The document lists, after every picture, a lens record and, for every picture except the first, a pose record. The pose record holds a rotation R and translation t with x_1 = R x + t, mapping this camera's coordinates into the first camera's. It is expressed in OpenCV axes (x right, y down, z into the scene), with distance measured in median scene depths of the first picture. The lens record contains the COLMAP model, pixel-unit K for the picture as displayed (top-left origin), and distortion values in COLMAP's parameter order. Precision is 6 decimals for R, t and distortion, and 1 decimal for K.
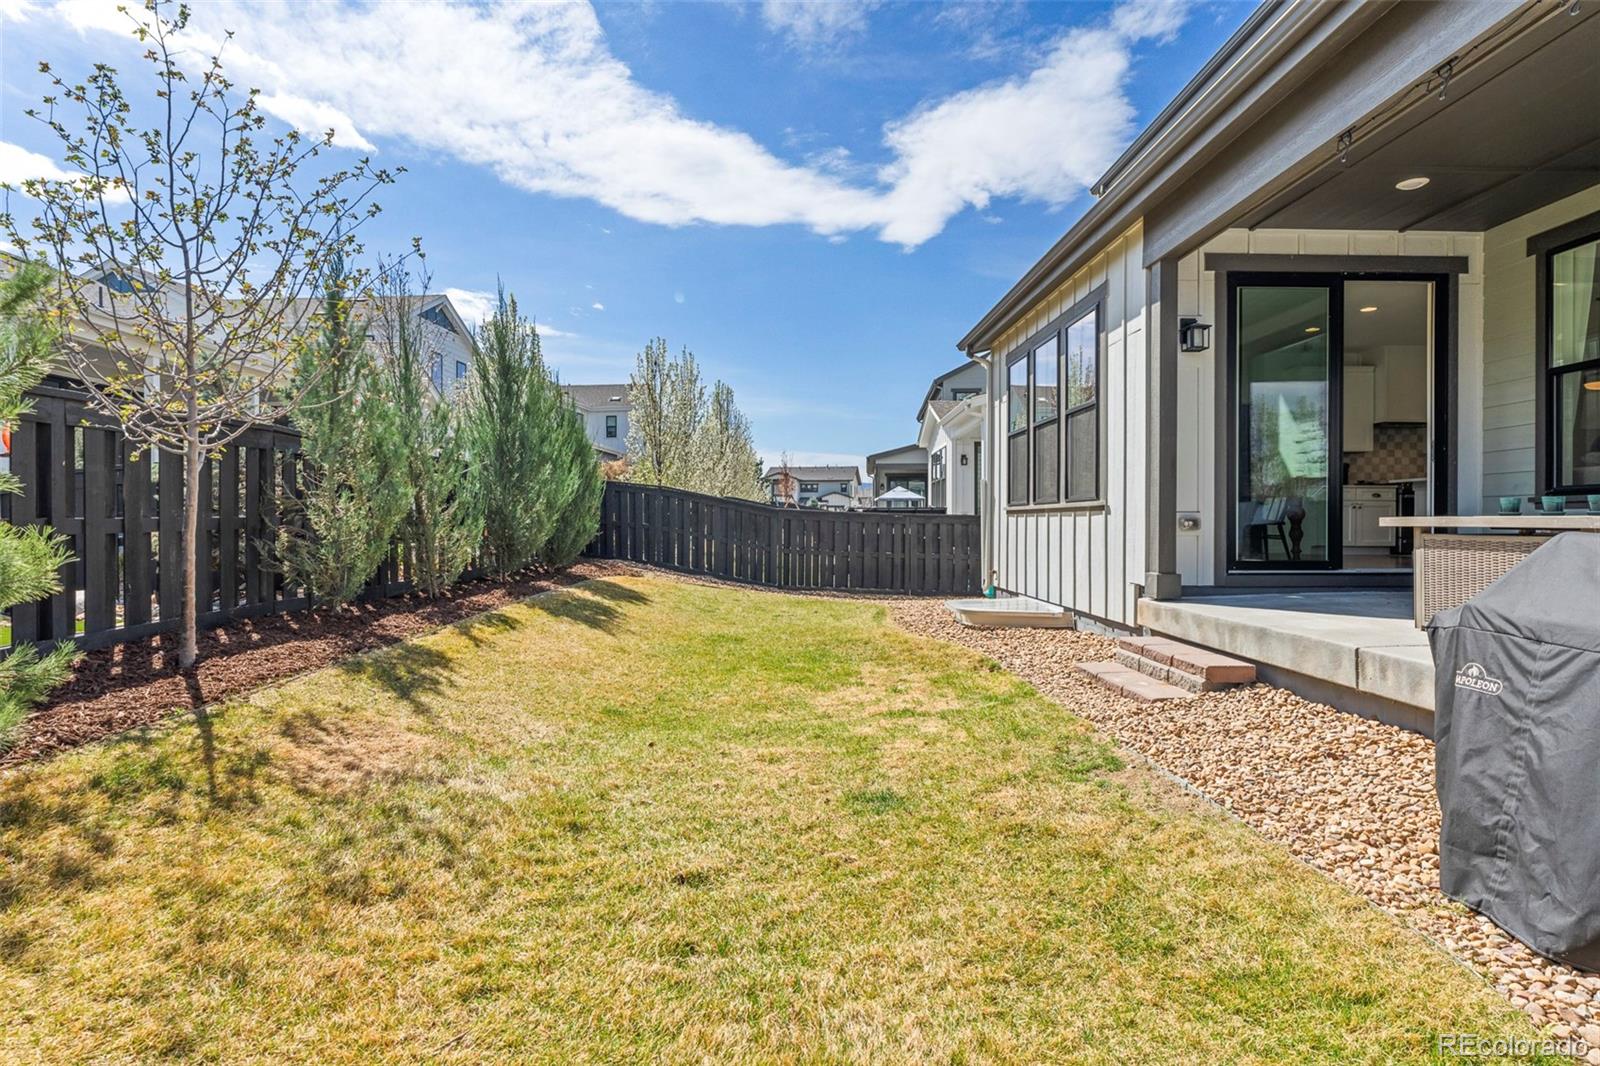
lens RADIAL K [[850.5, 0, 800.6], [0, 850.5, 530.7], [0, 0, 1]] dist [0.000811, 0.000004]
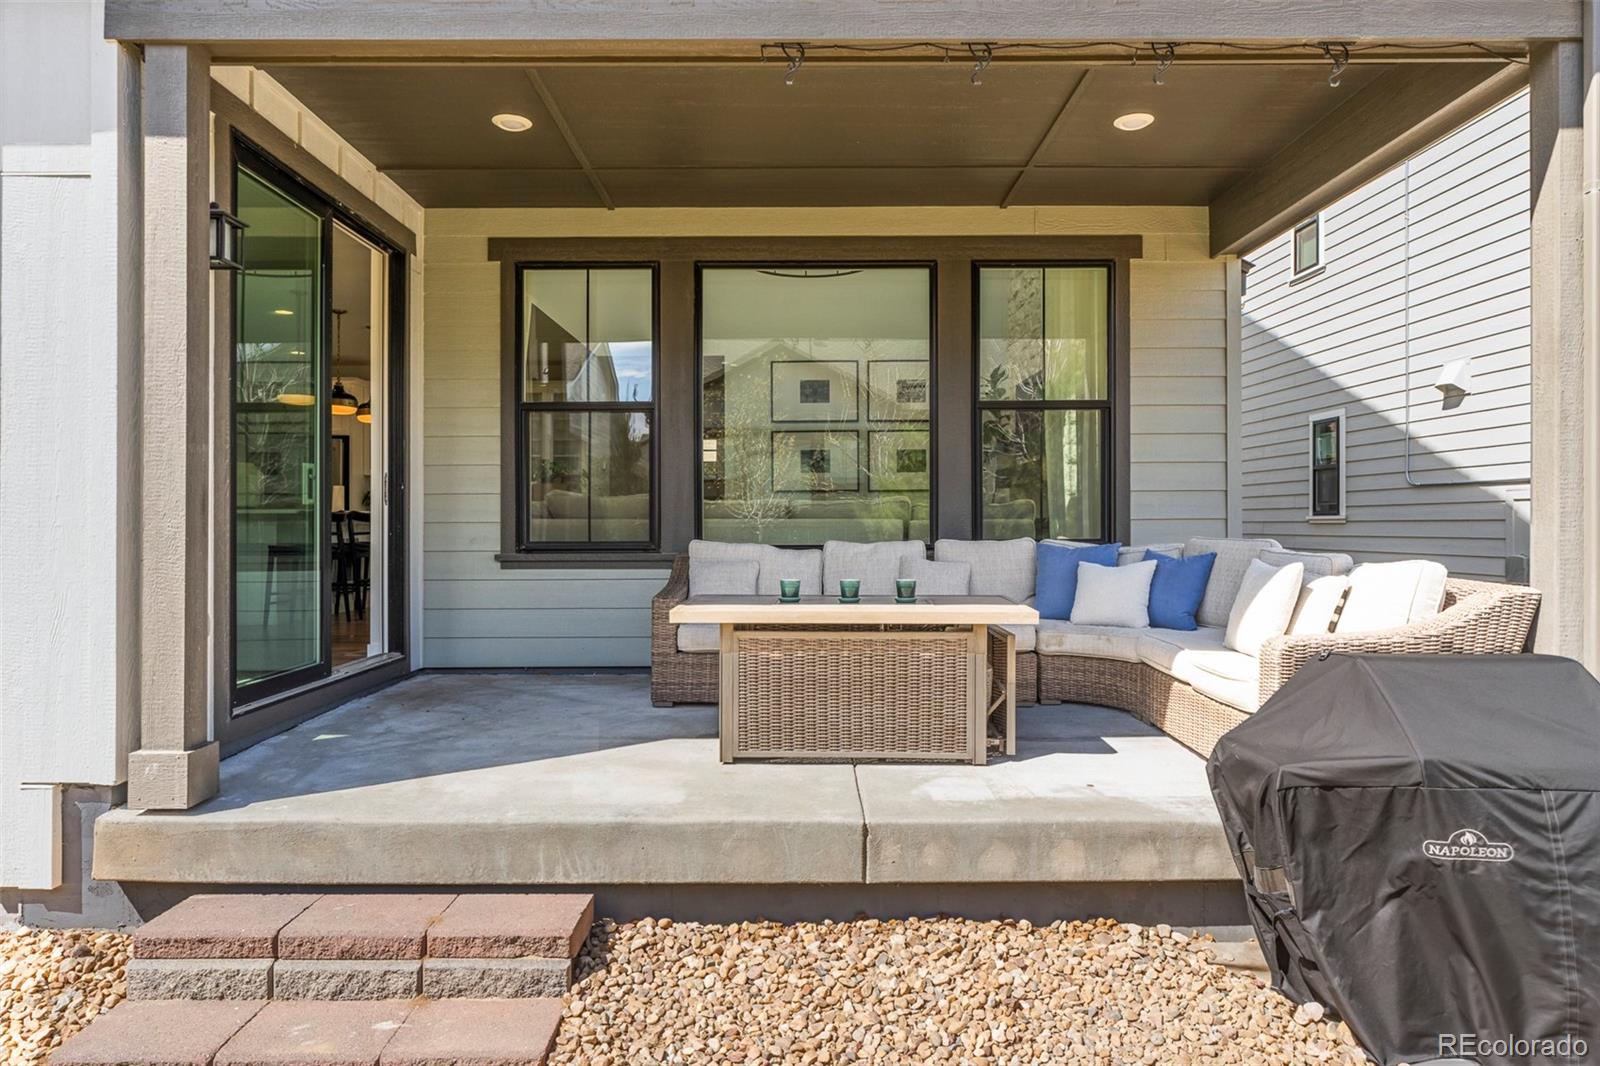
lens RADIAL K [[978.2, 0, 798.9], [0, 978.2, 522.7], [0, 0, 1]] dist [-0.008319, 0.000978]
pose [[0.016849, 0.002515, 0.999855, -0.082335], [0.010414, 0.999942, -0.002691, -0.066511], [-0.999804, 0.010458, 0.016822, 0.712834]]
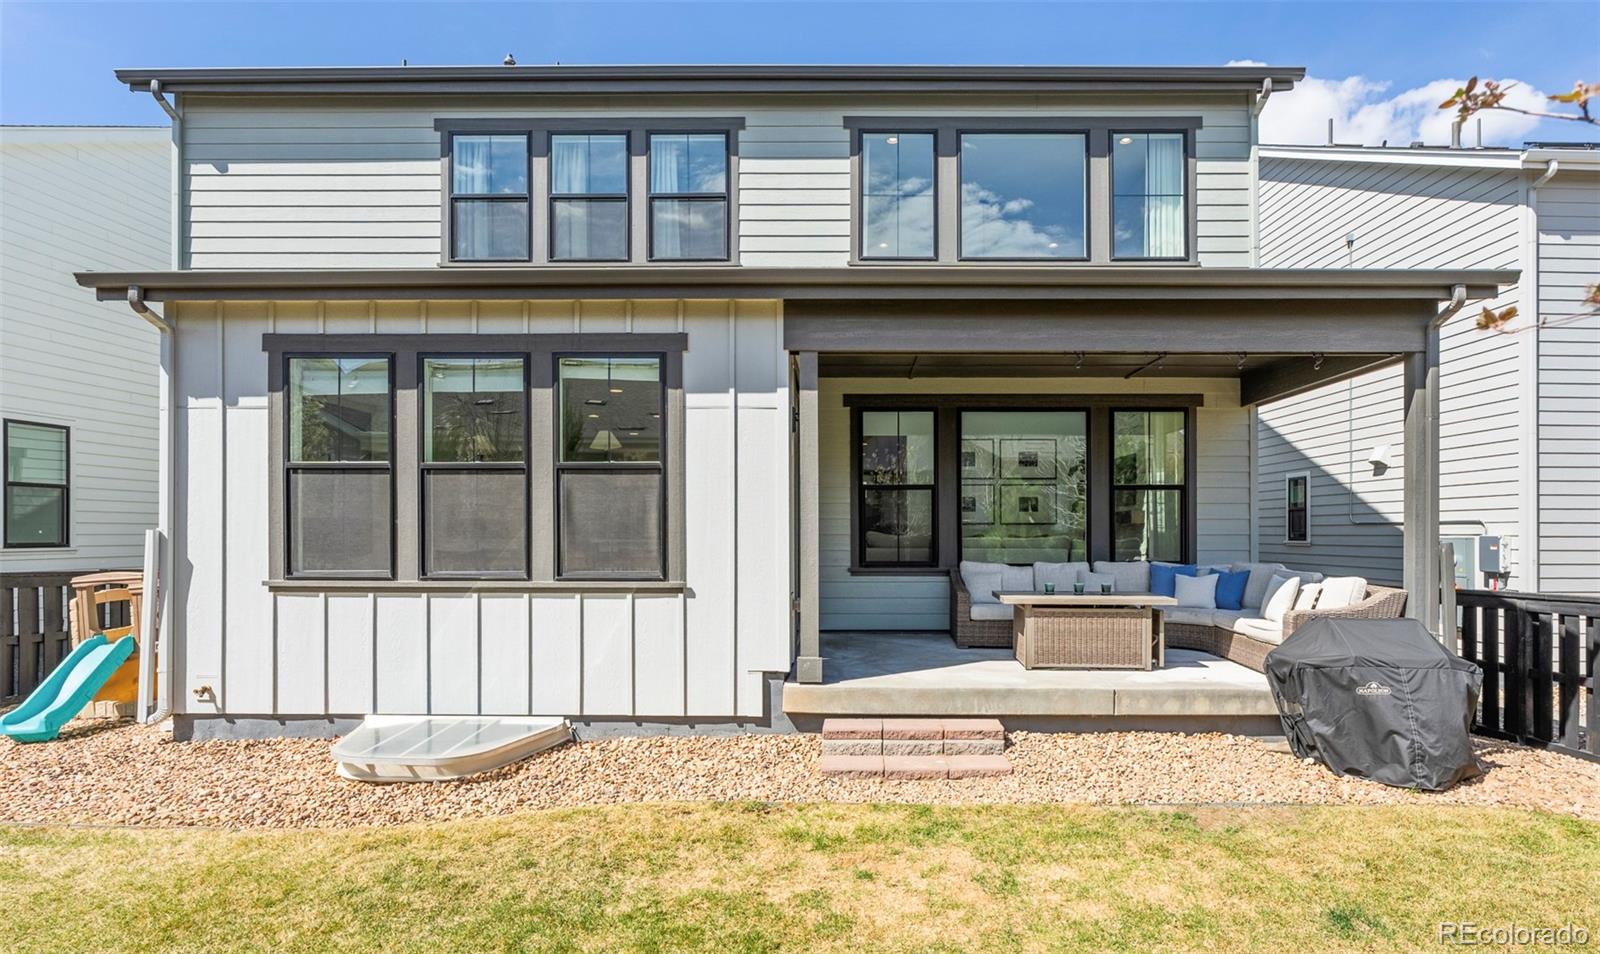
lens RADIAL K [[835.8, 0, 825.7], [0, 835.8, 524.6], [0, 0, 1]] dist [-0.003375, 0.000071]
pose [[0.022416, 0.008375, 0.999714, -0.612517], [0.005576, 0.999948, -0.008502, -0.105328], [-0.999733, 0.005765, 0.022368, 1.025648]]
